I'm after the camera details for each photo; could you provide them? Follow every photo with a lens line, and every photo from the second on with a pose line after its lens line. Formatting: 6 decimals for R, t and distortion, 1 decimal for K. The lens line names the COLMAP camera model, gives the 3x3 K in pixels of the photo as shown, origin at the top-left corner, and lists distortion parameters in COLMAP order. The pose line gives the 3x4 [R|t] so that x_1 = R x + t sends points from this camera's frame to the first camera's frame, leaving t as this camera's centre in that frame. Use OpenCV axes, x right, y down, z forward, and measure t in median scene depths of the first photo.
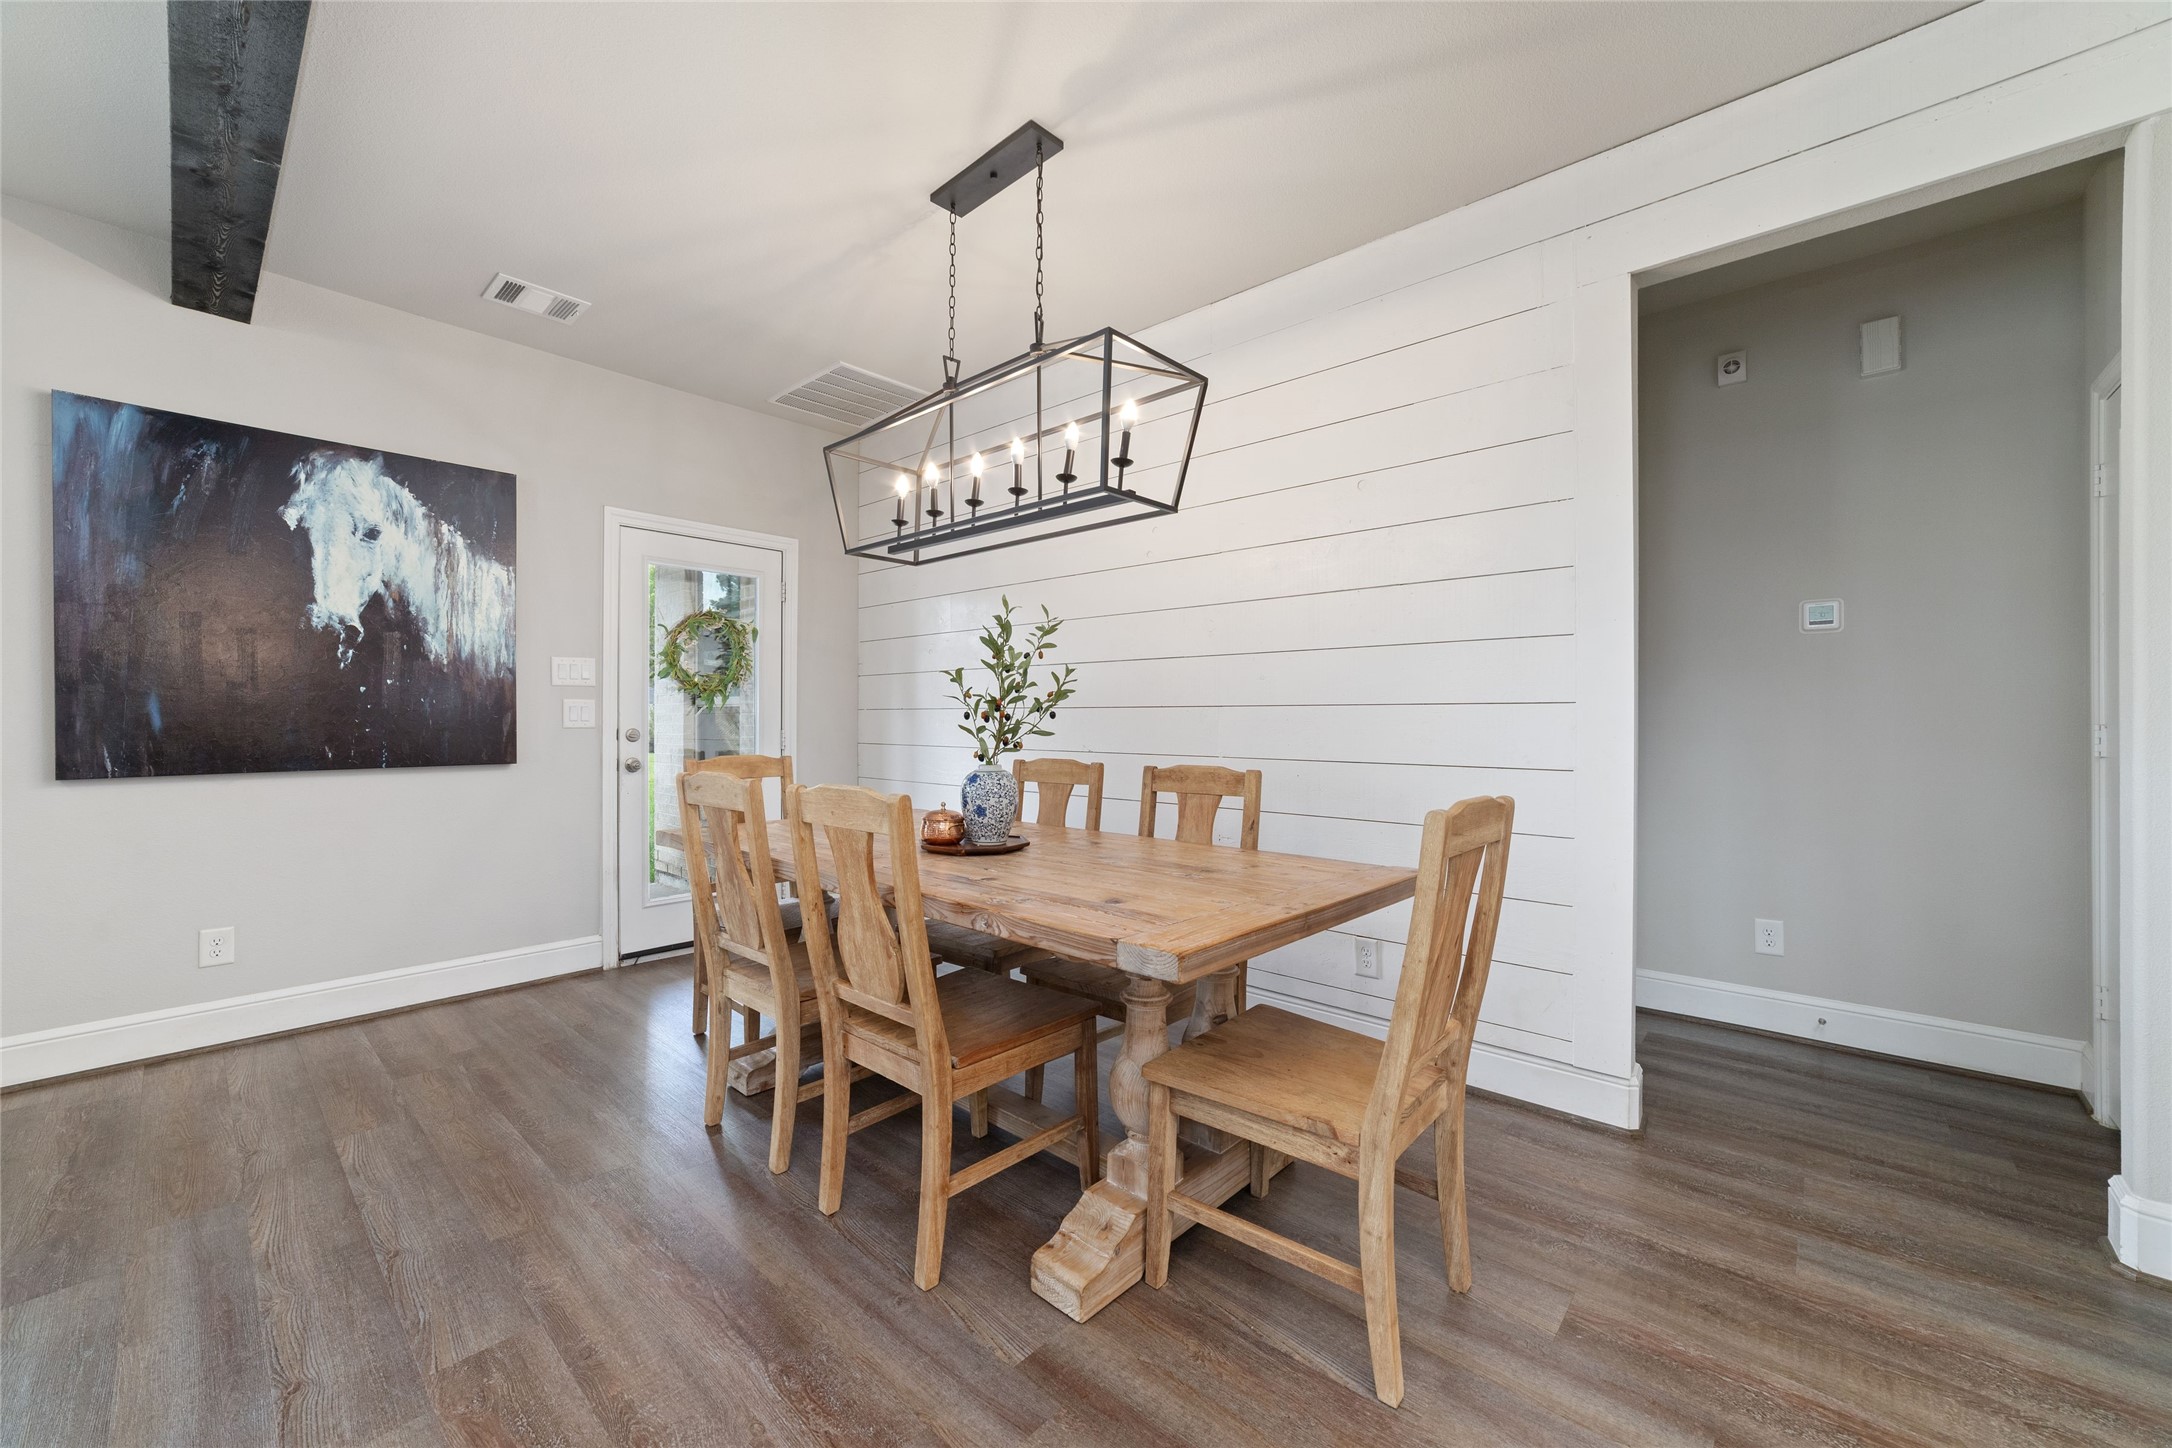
lens RADIAL K [[830.3, 0, 1082.3], [0, 830.3, 720.3], [0, 0, 1]] dist [-0.003149, 0.003136]
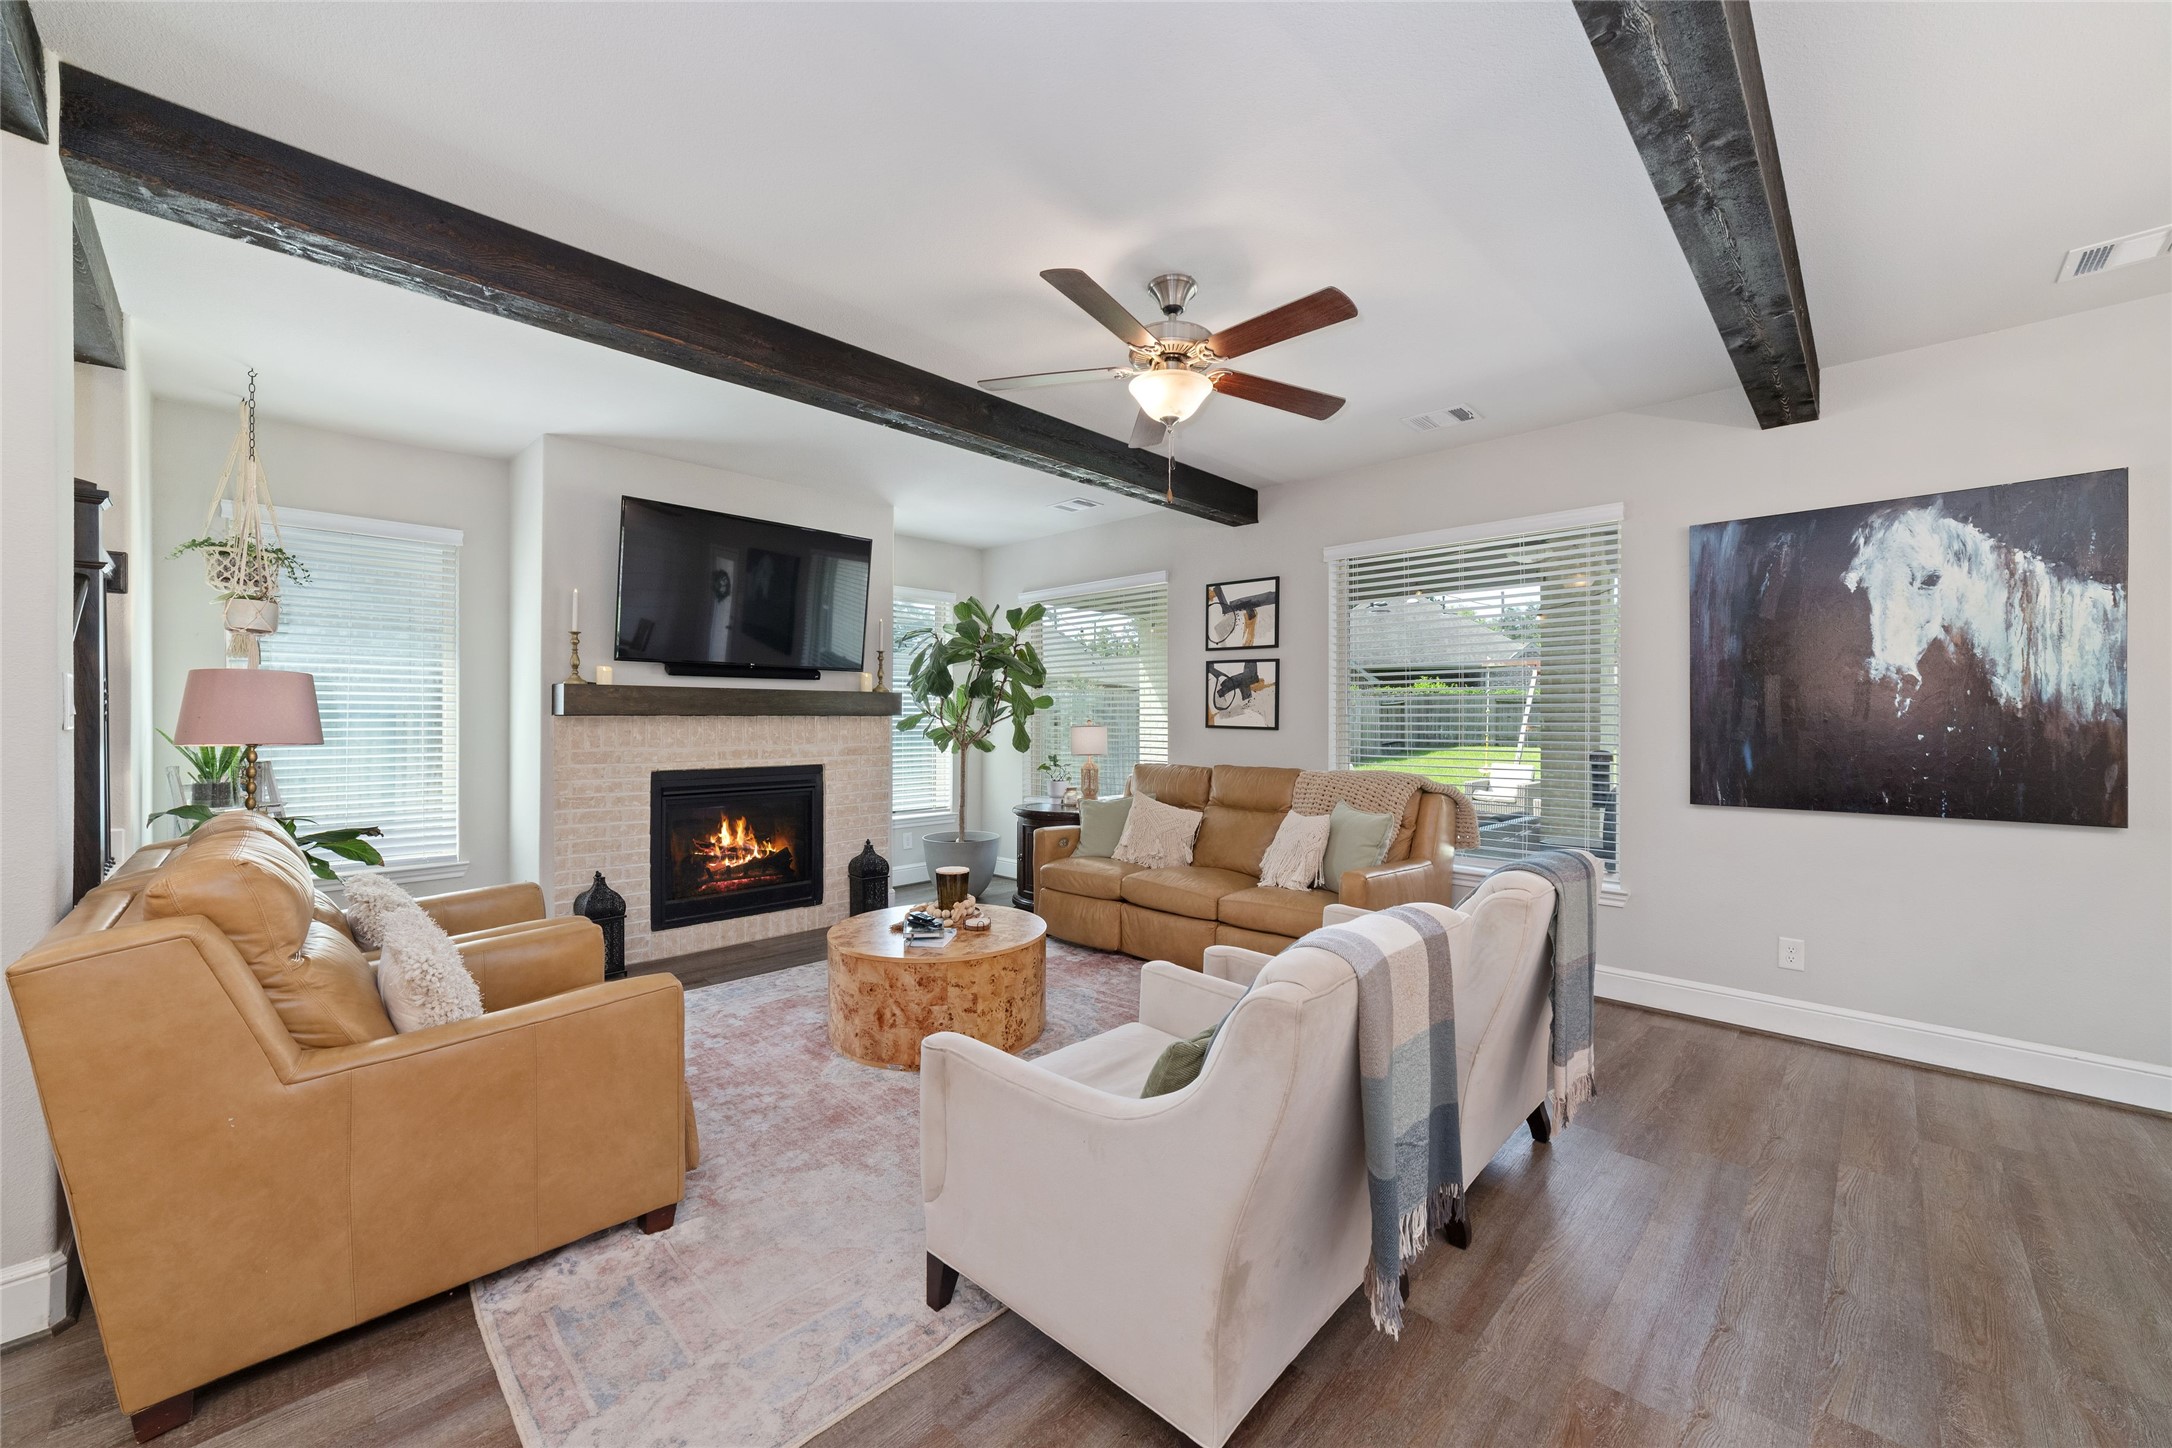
lens RADIAL K [[830.3, 0, 1098.5], [0, 830.3, 717.5], [0, 0, 1]] dist [-0.003149, 0.003136]
pose [[-0.023818, 0.000334, -0.999716, 0.163426], [0.004478, 0.999990, 0.000227, -0.066733], [0.999706, -0.004471, -0.023819, 0.029015]]
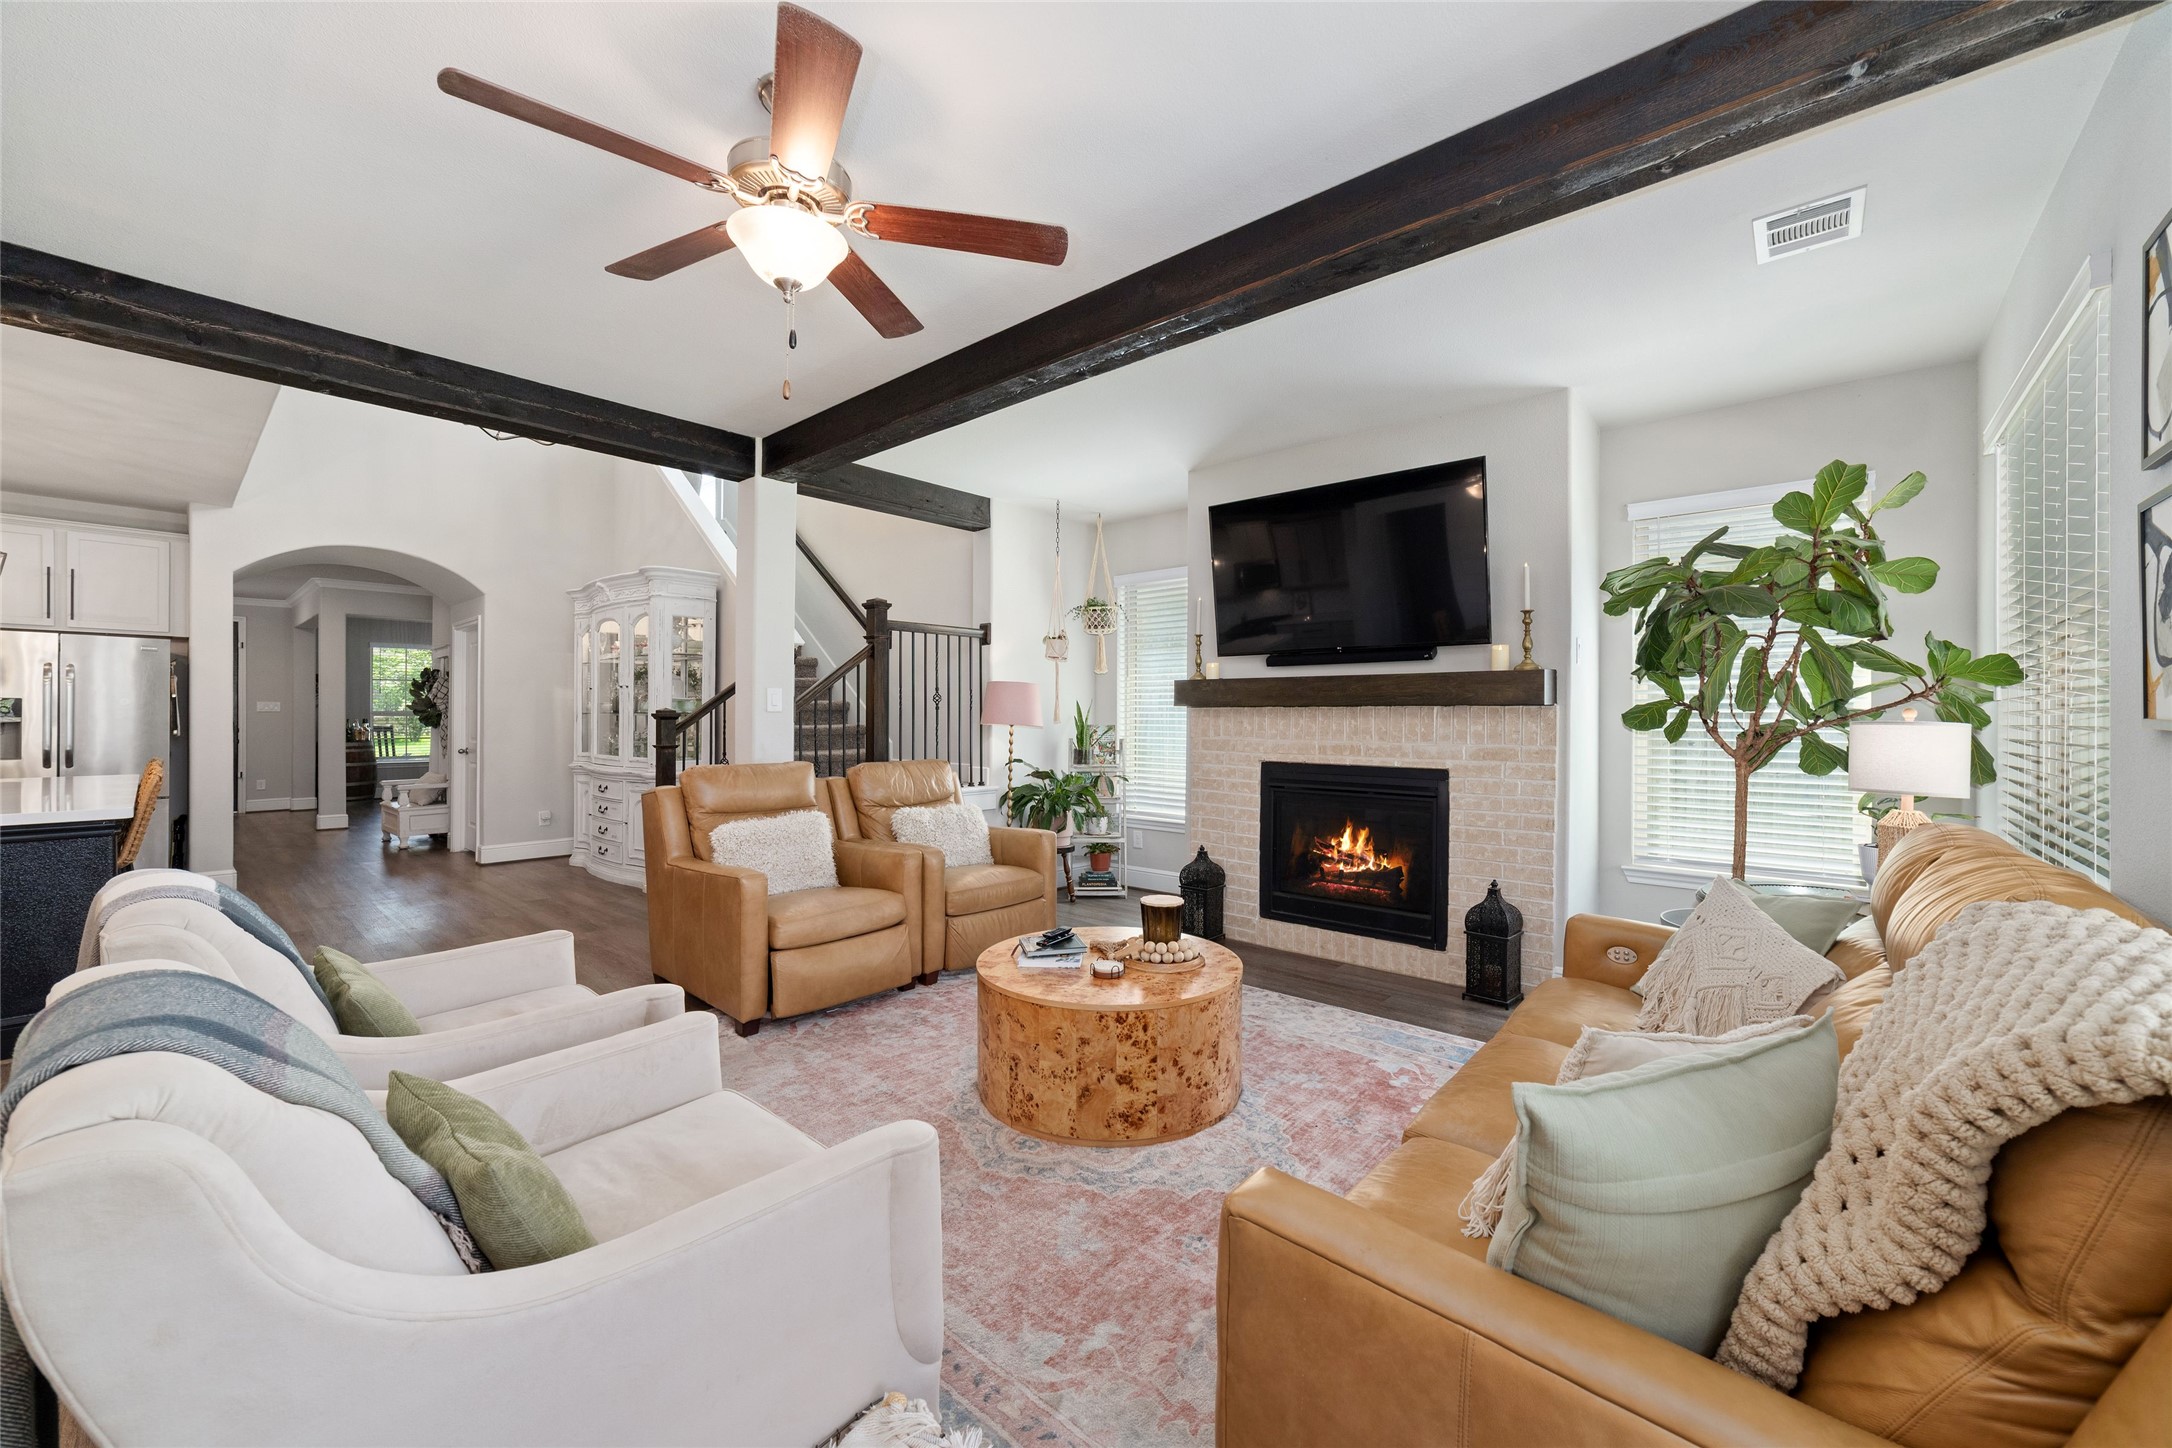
lens RADIAL K [[830.3, 0, 1071.9], [0, 830.3, 712.8], [0, 0, 1]] dist [-0.003149, 0.003136]
pose [[-0.999911, -0.003132, -0.013005, -0.920402], [-0.003022, 0.999960, -0.008414, -0.049124], [0.013031, -0.008374, -0.999880, 0.716671]]
